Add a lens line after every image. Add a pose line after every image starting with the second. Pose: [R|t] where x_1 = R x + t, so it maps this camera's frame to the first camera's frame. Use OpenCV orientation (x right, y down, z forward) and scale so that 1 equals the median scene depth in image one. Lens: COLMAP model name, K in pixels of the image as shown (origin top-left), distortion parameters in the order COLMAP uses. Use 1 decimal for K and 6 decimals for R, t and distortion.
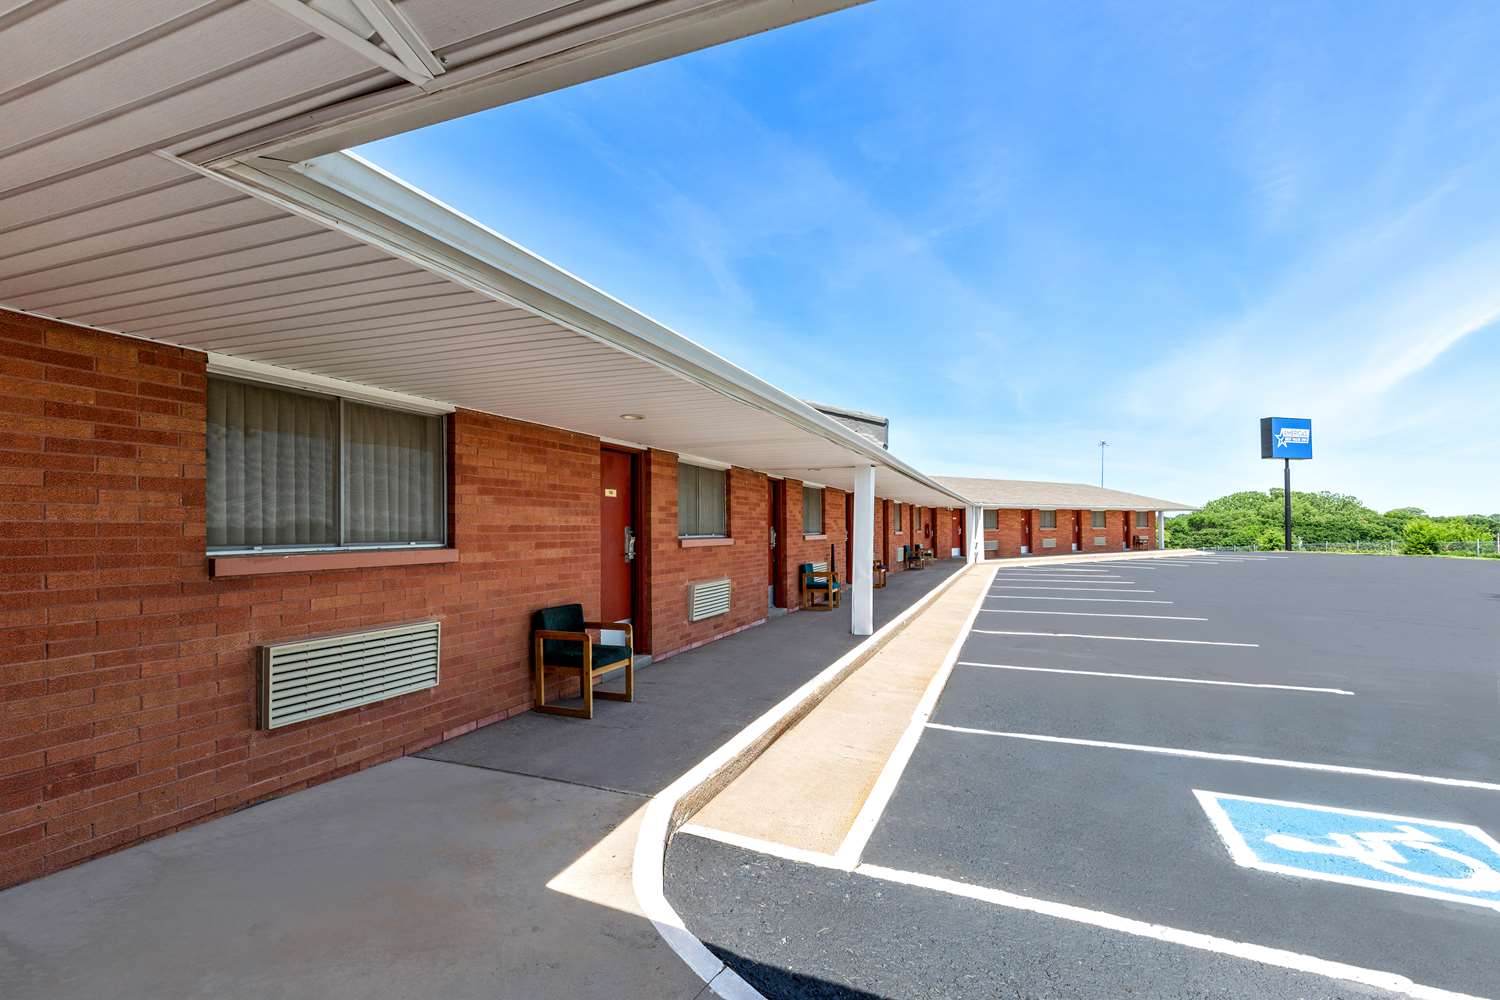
lens RADIAL K [[681.2, 0, 739.1], [0, 681.2, 507.3], [0, 0, 1]] dist [0.003322, 0.000047]
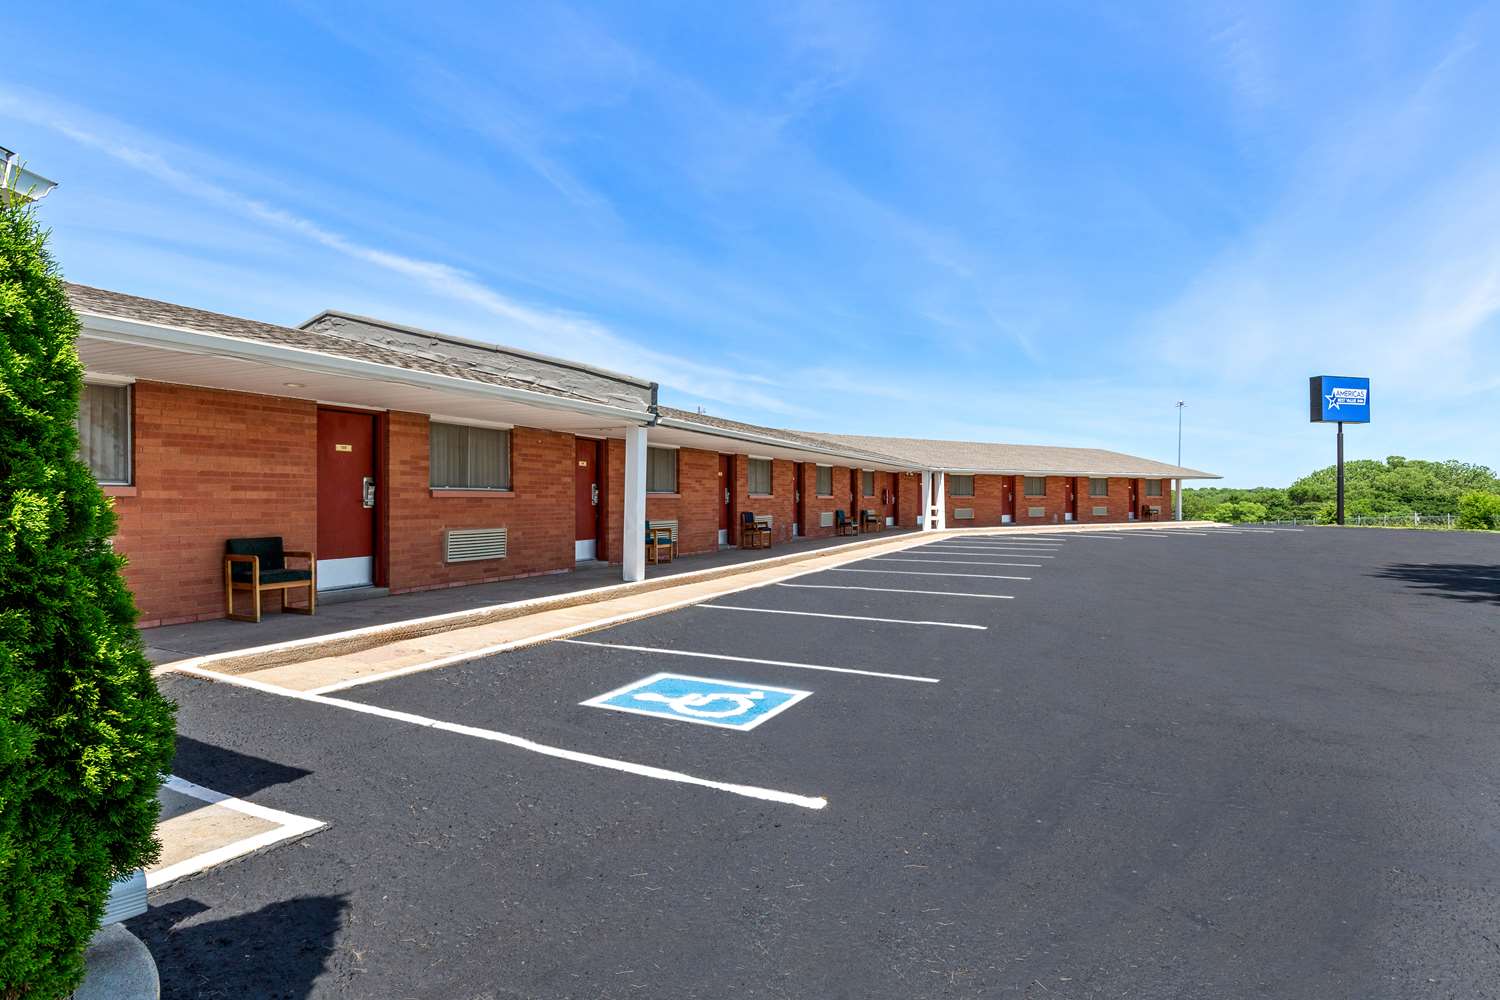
lens RADIAL K [[769.5, 0, 760.1], [0, 769.5, 494.6], [0, 0, 1]] dist [-0.006243, -0.000403]
pose [[0.998867, 0.007542, -0.046985, 0.441246], [-0.006354, 0.999658, 0.025379, 0.015796], [0.047160, -0.025051, 0.998573, -0.215511]]
